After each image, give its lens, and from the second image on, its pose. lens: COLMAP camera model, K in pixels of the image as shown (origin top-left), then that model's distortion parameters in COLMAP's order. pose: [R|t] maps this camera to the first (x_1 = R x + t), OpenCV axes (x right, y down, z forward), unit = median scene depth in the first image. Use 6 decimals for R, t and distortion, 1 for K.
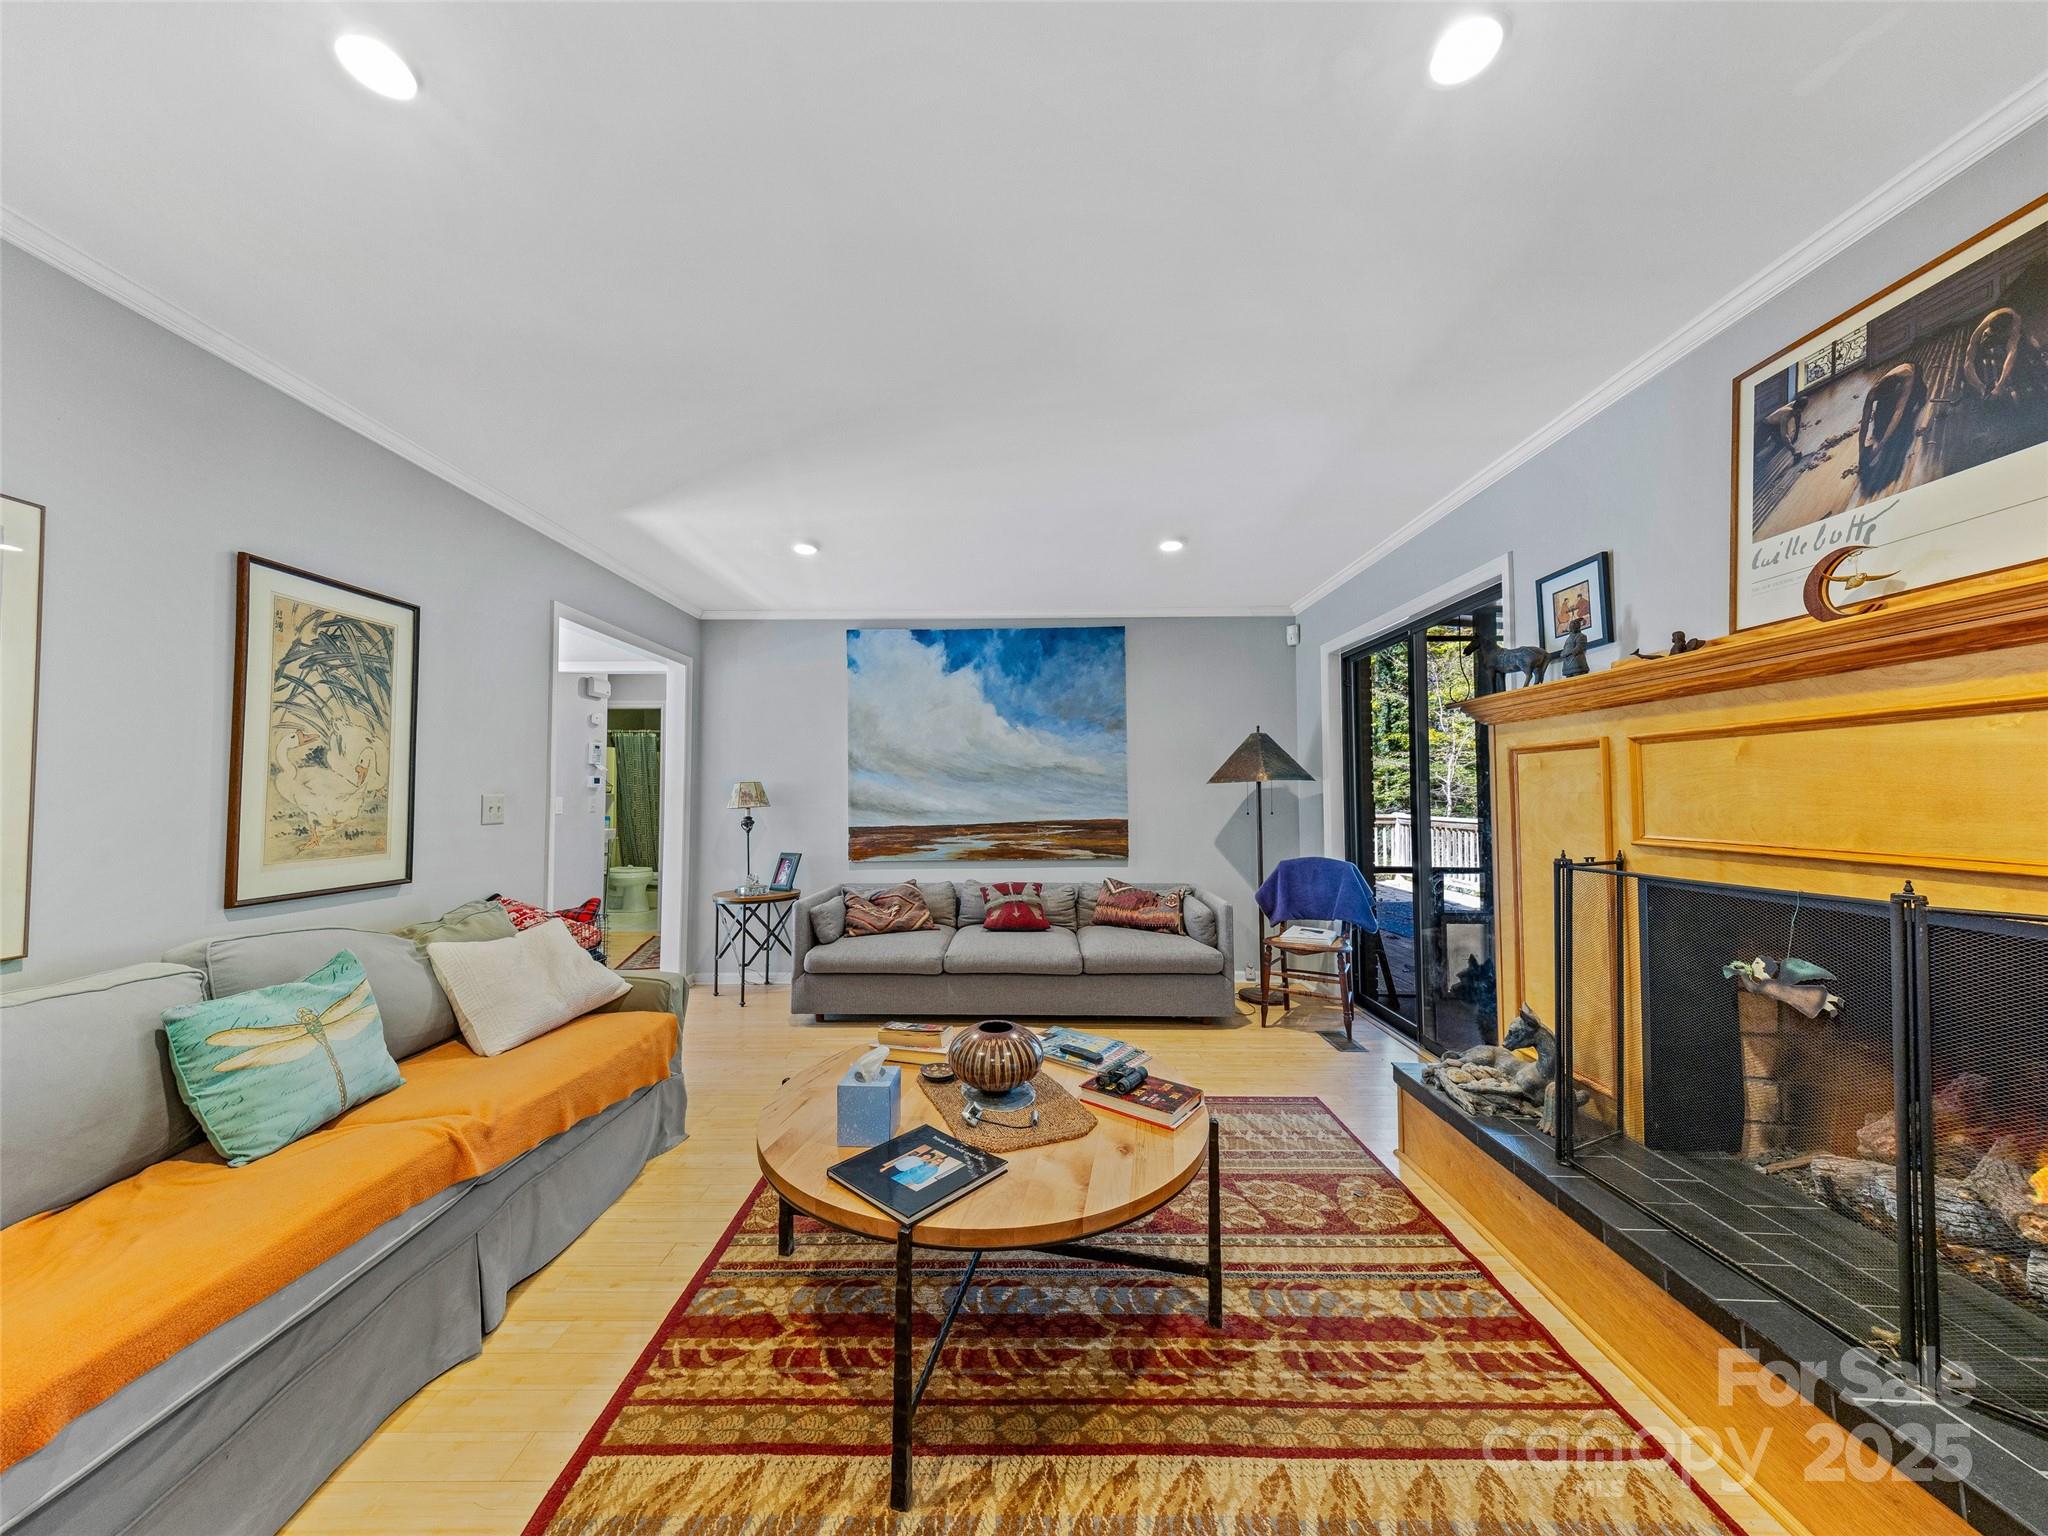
lens RADIAL K [[724.3, 0, 1017.0], [0, 724.3, 773.8], [0, 0, 1]] dist [0.000094, 0.003197]
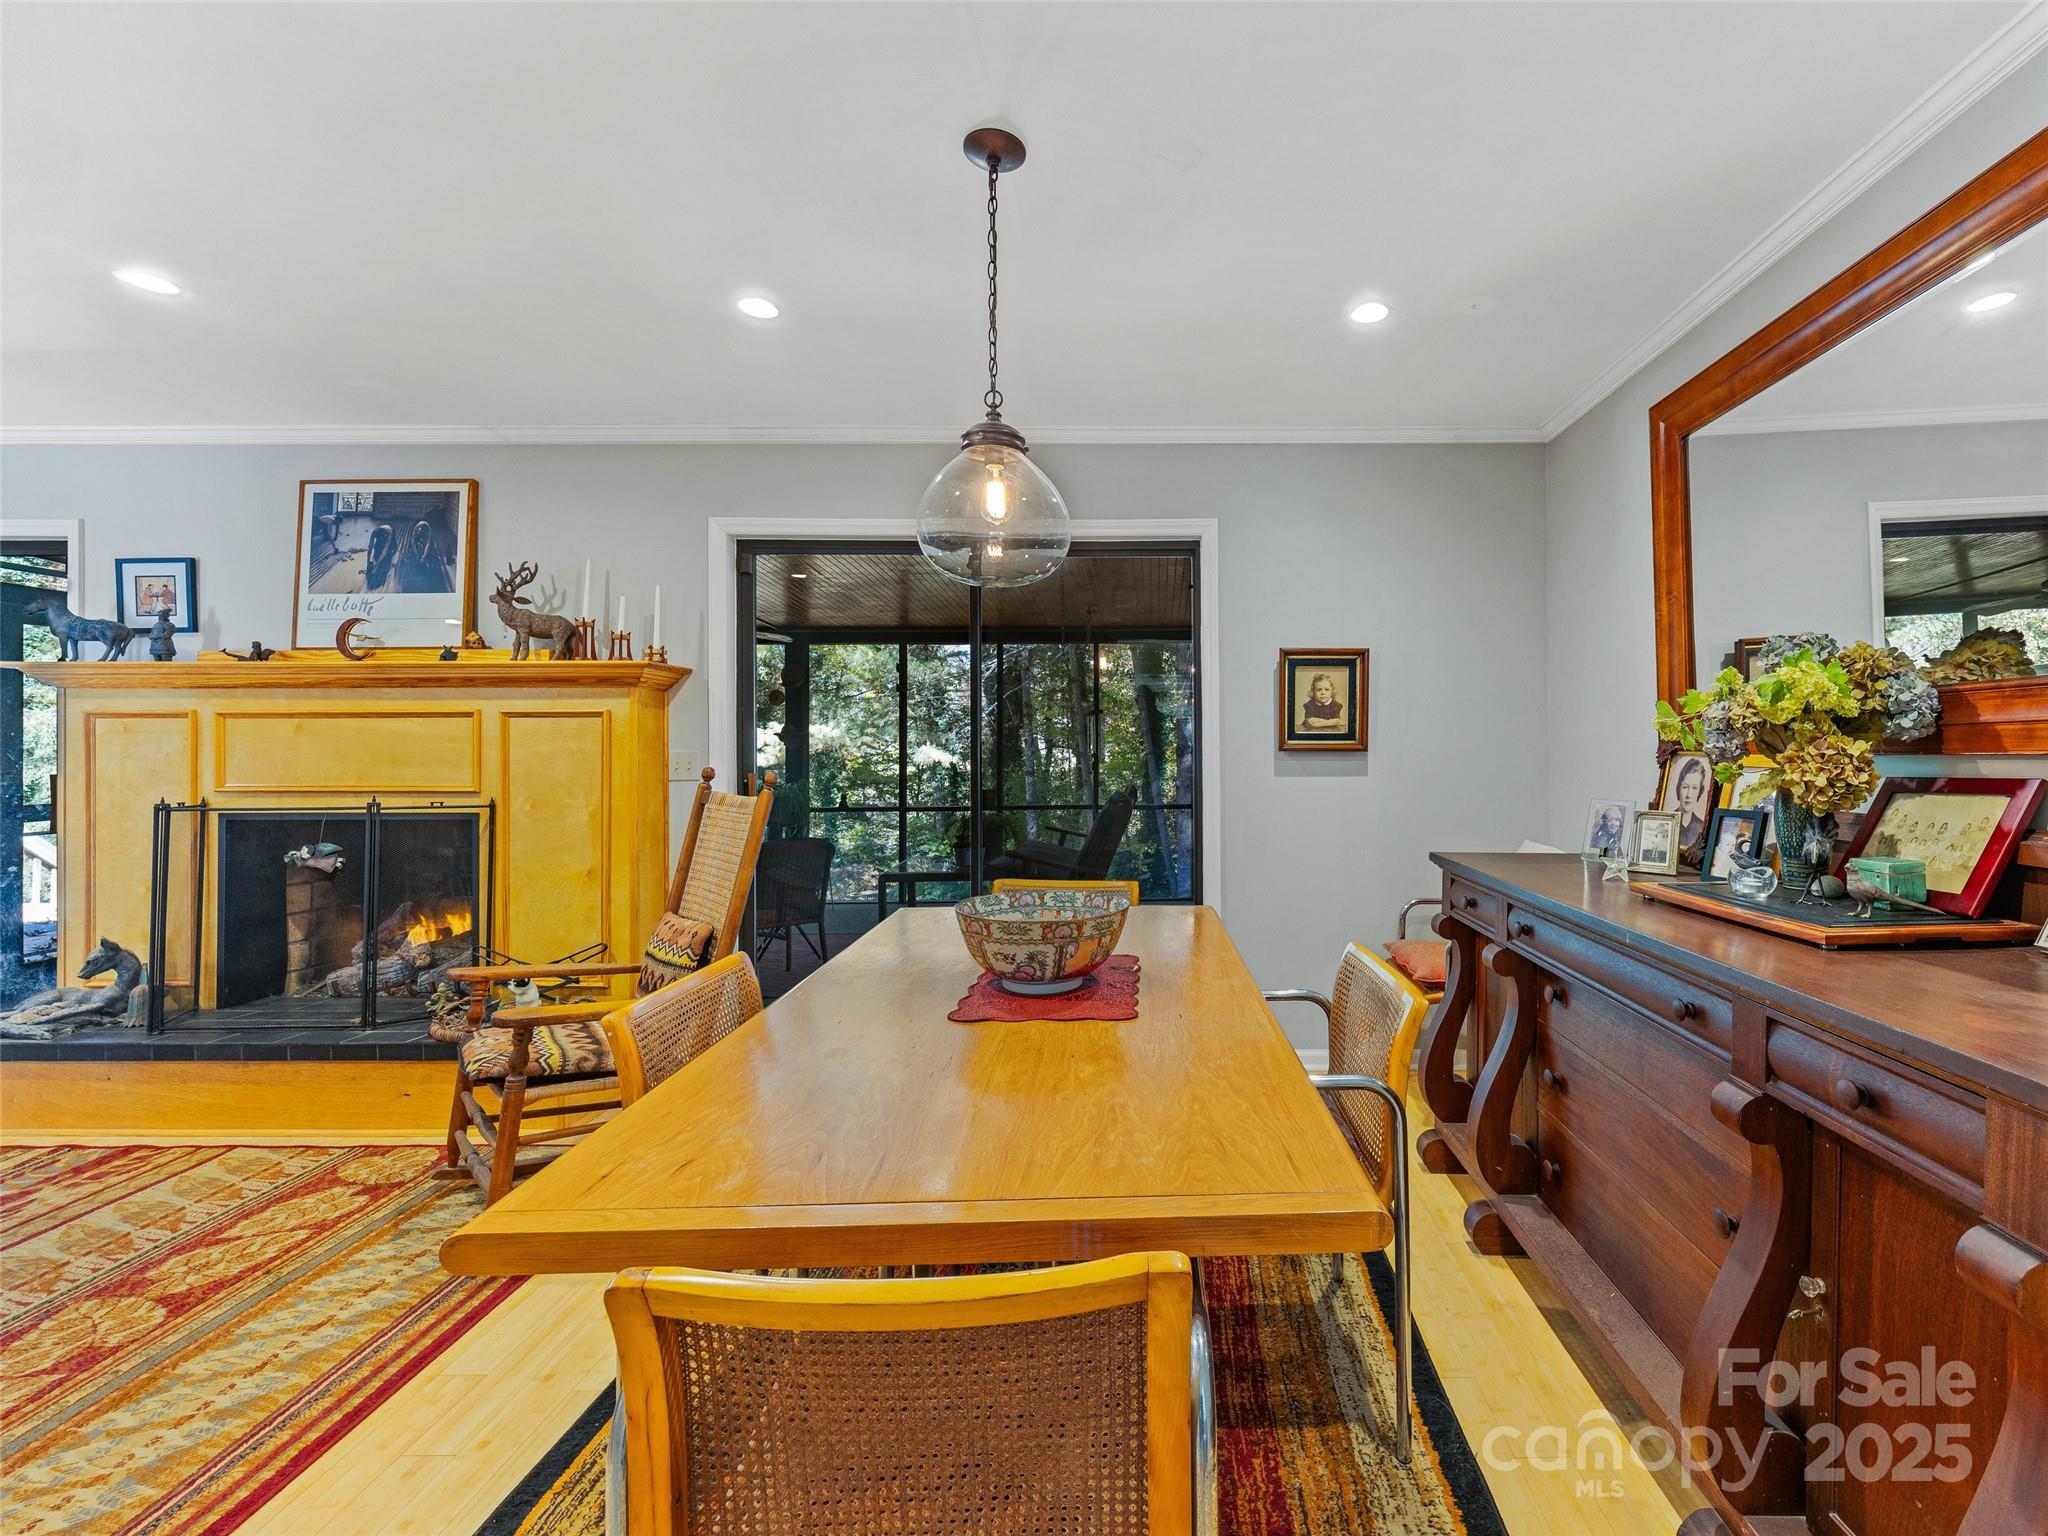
lens RADIAL K [[877.6, 0, 1174.1], [0, 877.6, 742.1], [0, 0, 1]] dist [-0.023178, 0.004953]
pose [[-0.024328, 0.011204, 0.999641, -0.862254], [-0.029181, 0.999503, -0.011913, -0.030392], [-0.999278, -0.029460, -0.023989, -0.807425]]
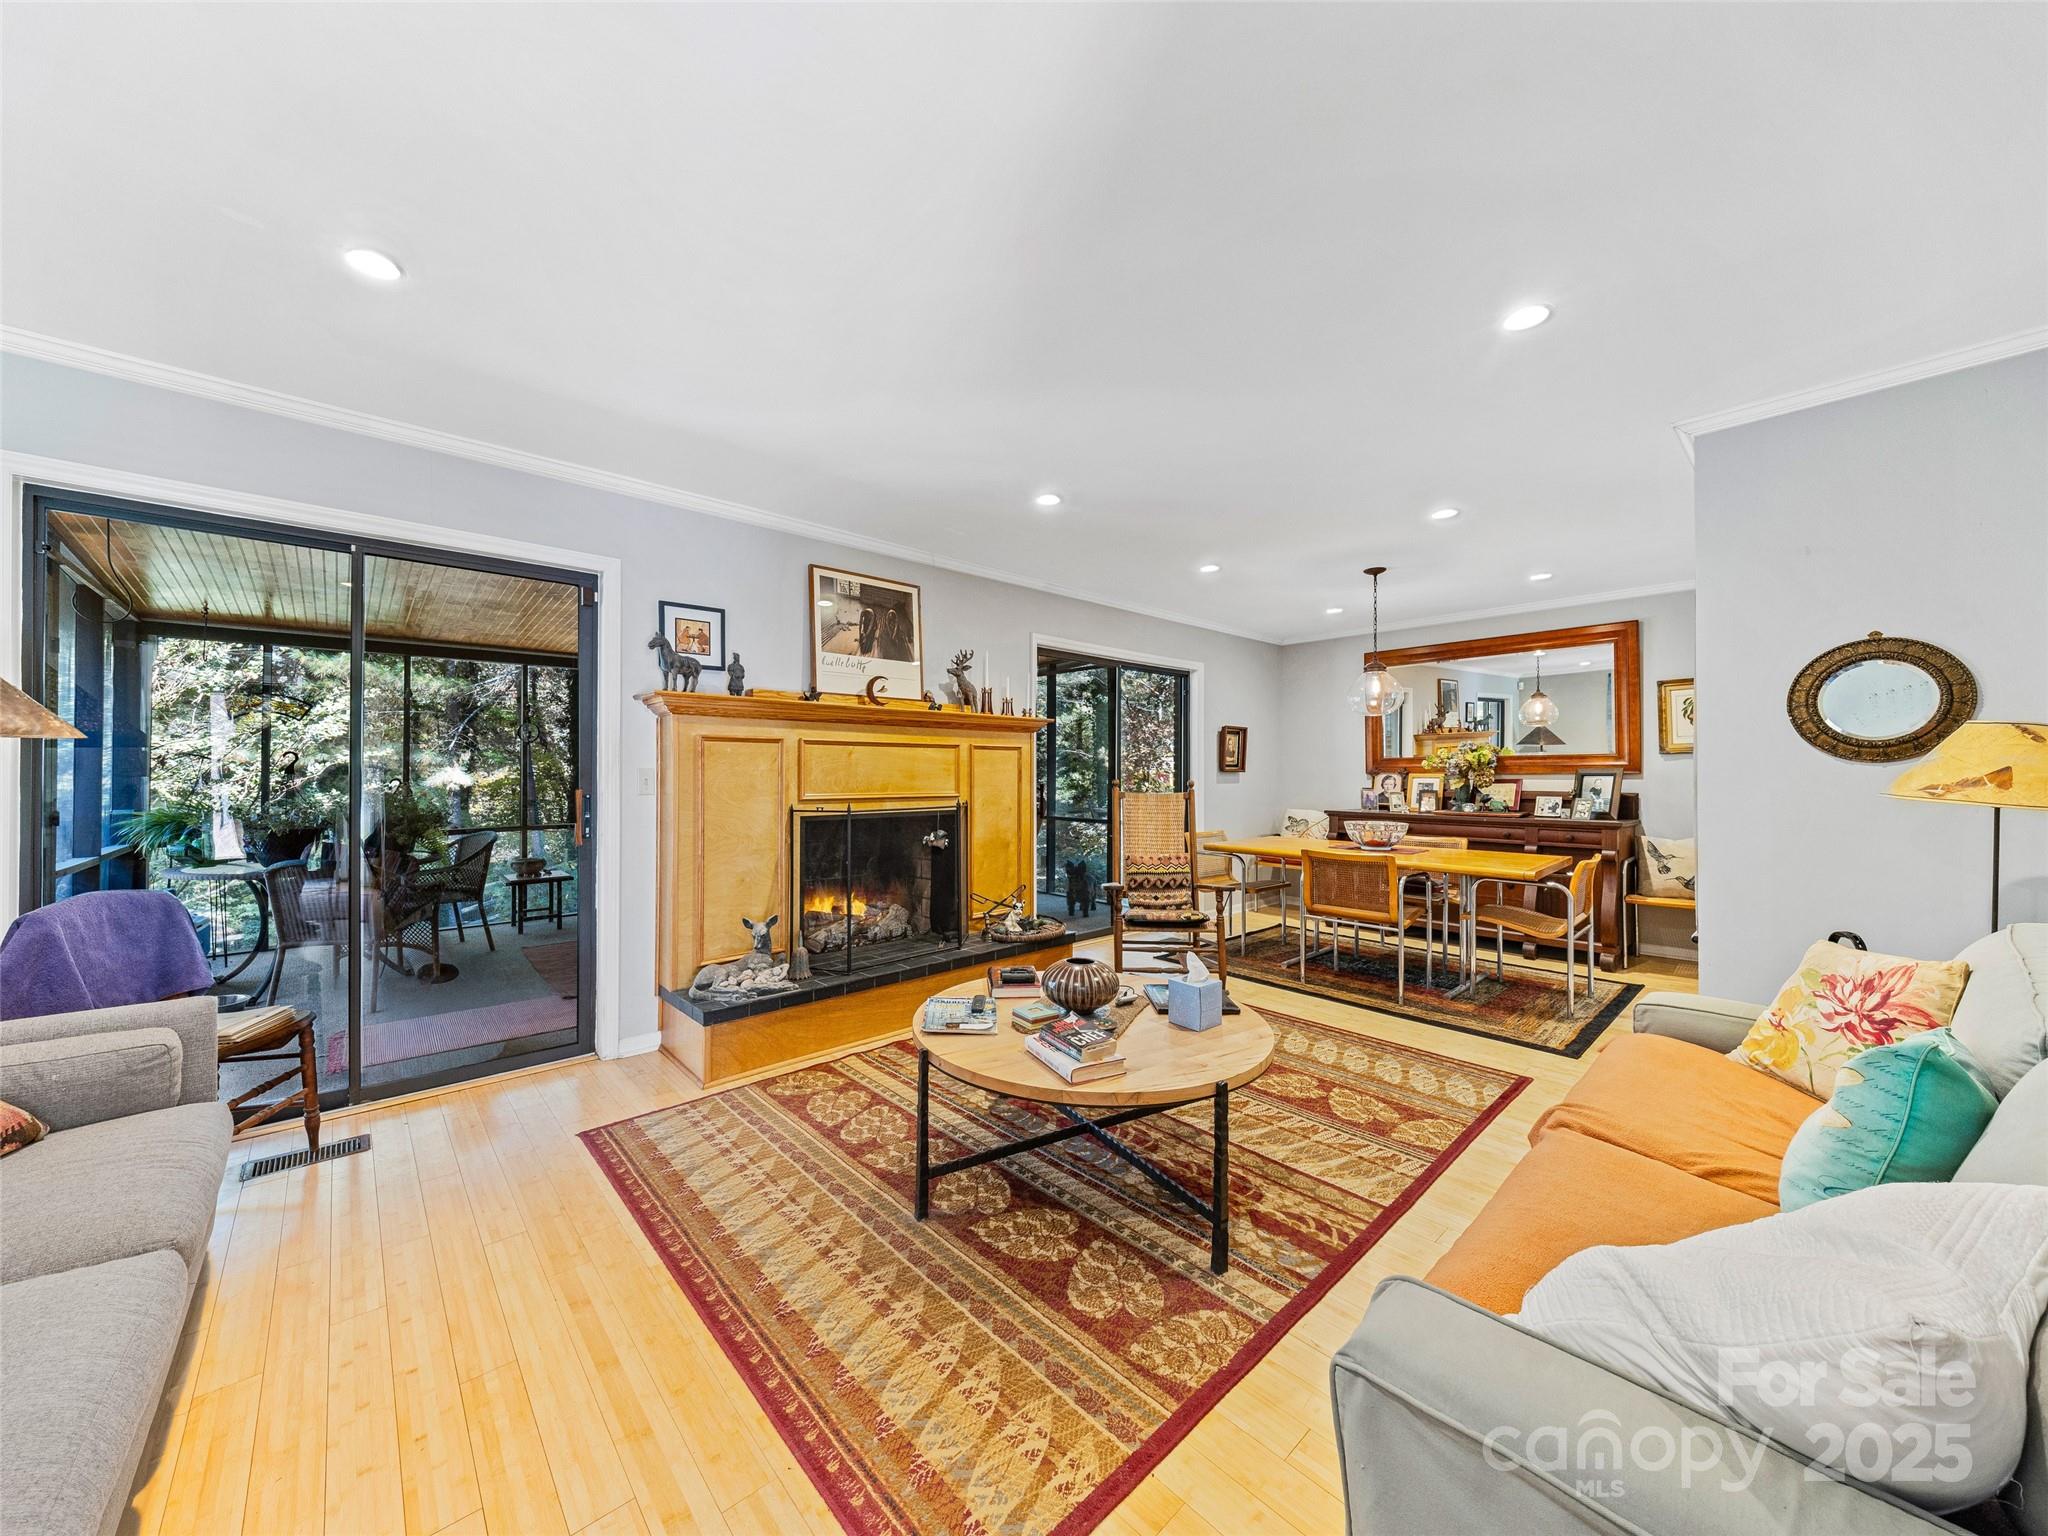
lens RADIAL K [[738.4, 0, 1011.2], [0, 738.4, 762.7], [0, 0, 1]] dist [-0.000147, -0.000085]
pose [[-0.675639, 0.011392, 0.737145, -0.893850], [-0.024163, 0.999001, -0.037585, 0.066386], [-0.736837, -0.043206, -0.674689, 1.981029]]
